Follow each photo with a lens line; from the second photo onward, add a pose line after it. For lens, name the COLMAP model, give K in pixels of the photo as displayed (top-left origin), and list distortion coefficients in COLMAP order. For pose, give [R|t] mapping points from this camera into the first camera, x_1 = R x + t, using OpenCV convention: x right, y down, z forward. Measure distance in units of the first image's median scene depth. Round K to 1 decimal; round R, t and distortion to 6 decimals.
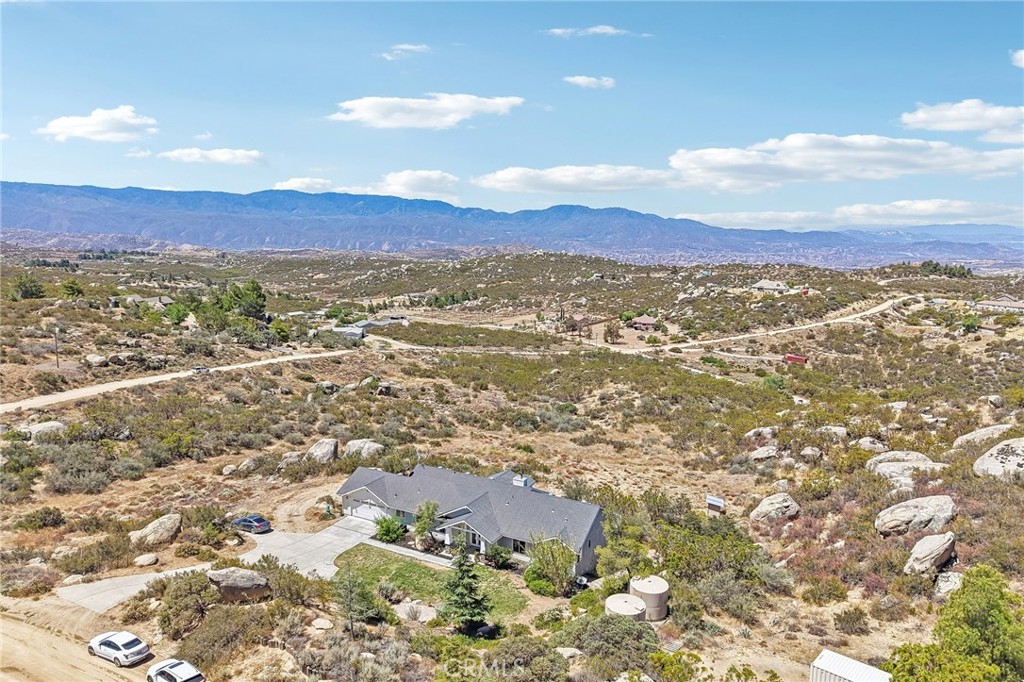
lens RADIAL K [[712.1, 0, 516.6], [0, 712.1, 343.0], [0, 0, 1]] dist [0.054469, -0.051618]
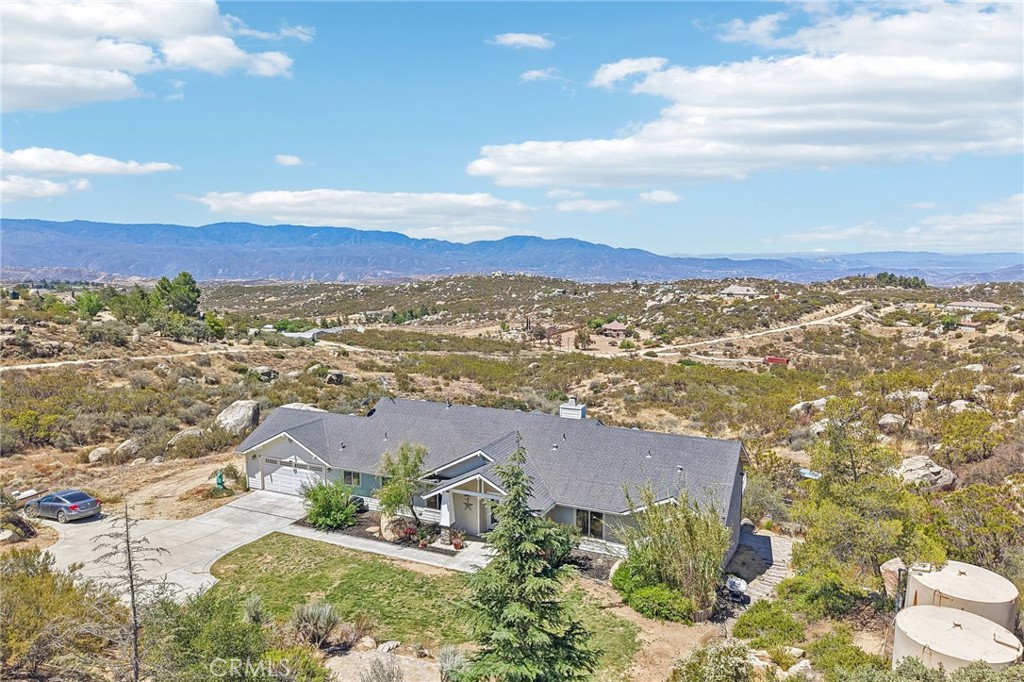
lens RADIAL K [[693.1, 0, 518.4], [0, 693.1, 341.5], [0, 0, 1]] dist [0.047521, -0.046301]
pose [[0.997613, -0.014044, 0.067610, -0.014084], [0.017246, 0.998745, -0.047012, 0.032108], [-0.066865, 0.048066, 0.996604, 0.091576]]
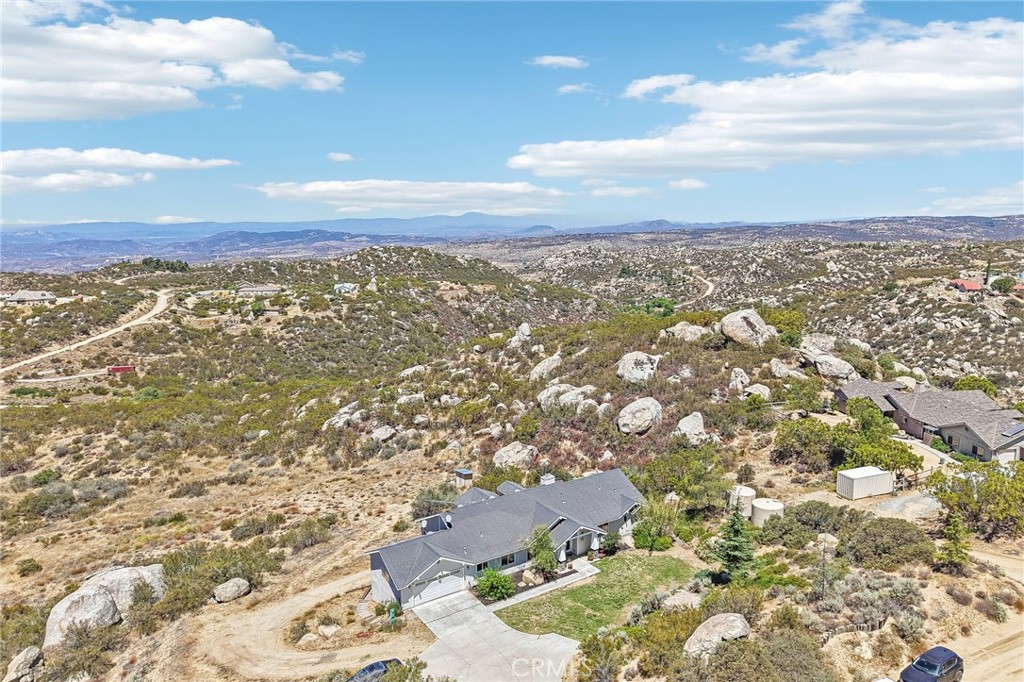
lens RADIAL K [[700.3, 0, 515.1], [0, 700.3, 341.5], [0, 0, 1]] dist [0.066107, -0.083548]
pose [[0.451294, -0.167166, 0.876578, -0.167311], [0.164452, 0.981053, 0.102424, -0.021265], [-0.877091, 0.097931, 0.470234, 0.107209]]
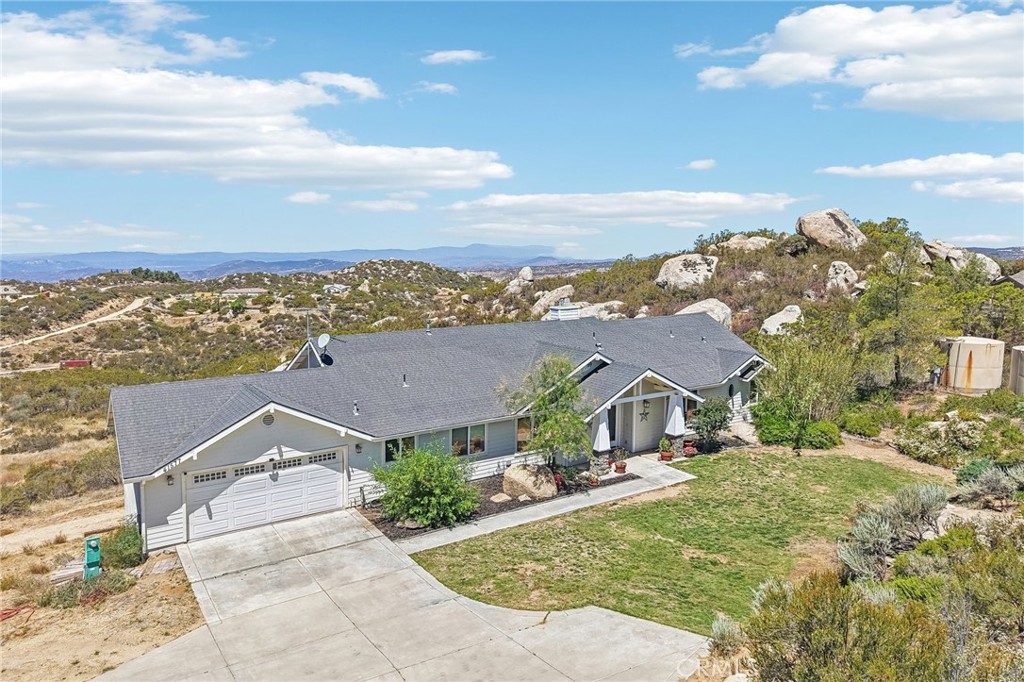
lens RADIAL K [[696.1, 0, 508.9], [0, 696.1, 315.5], [0, 0, 1]] dist [0.045520, -0.049653]
pose [[0.465763, -0.087681, 0.880555, -0.083477], [0.162435, 0.986642, 0.012326, 0.035817], [-0.869873, 0.137292, 0.473784, 0.157115]]
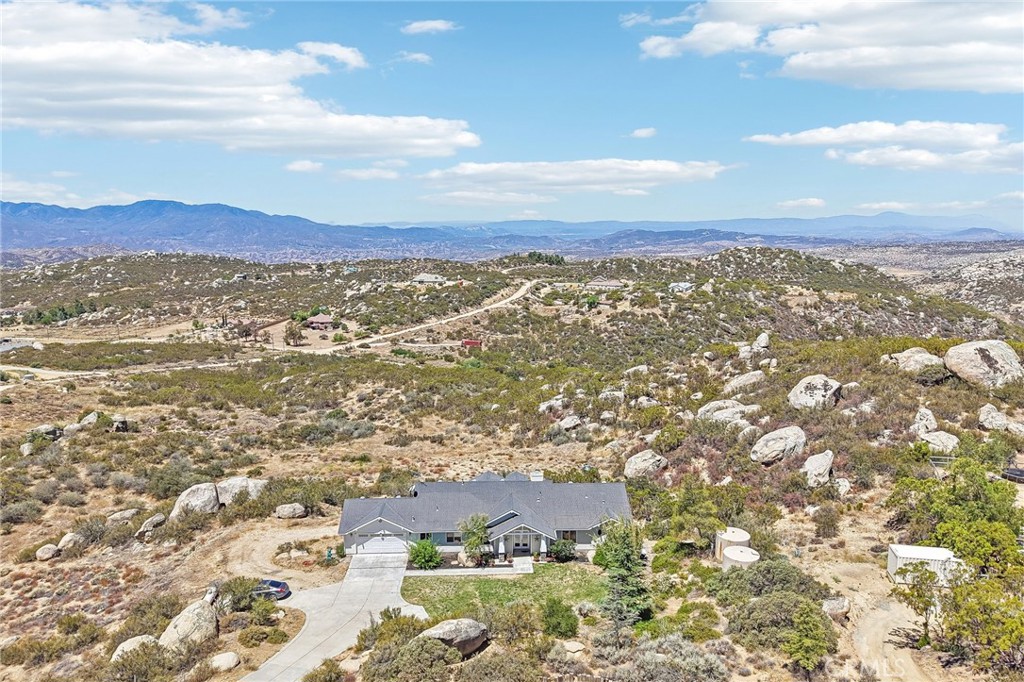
lens RADIAL K [[700.3, 0, 515.1], [0, 700.3, 341.5], [0, 0, 1]] dist [0.066107, -0.083548]
pose [[0.854262, -0.096244, 0.510855, -0.101041], [0.093690, 0.995125, 0.030810, -0.006644], [-0.511330, 0.021542, 0.859114, 0.028102]]
